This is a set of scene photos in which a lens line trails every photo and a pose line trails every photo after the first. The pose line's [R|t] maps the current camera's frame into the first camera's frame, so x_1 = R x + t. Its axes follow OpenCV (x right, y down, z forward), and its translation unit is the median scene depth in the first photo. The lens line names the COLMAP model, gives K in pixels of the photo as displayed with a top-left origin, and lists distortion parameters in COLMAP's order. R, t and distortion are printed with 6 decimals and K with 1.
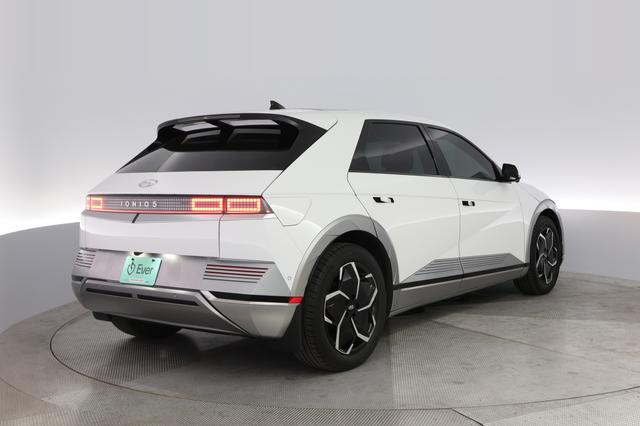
lens RADIAL K [[639.4, 0, 316.3], [0, 639.4, 208.4], [0, 0, 1]] dist [-0.153437, 0.048047]
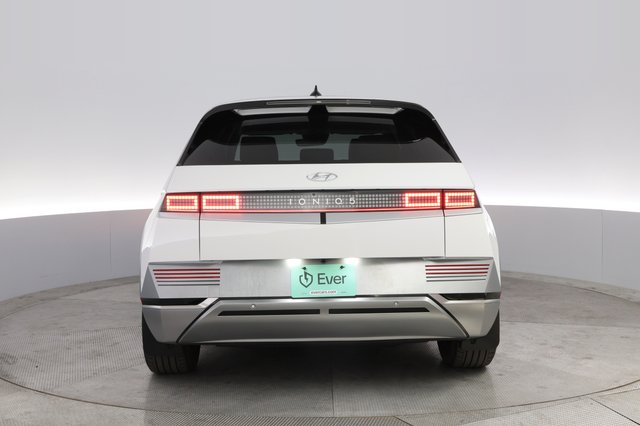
lens RADIAL K [[639.4, 0, 317.8], [0, 639.4, 215.2], [0, 0, 1]] dist [-0.153437, 0.048047]
pose [[0.868966, -0.039391, 0.493302, -0.582455], [0.029411, 0.999176, 0.027977, -0.010697], [-0.493997, -0.009802, 0.869408, 0.217785]]
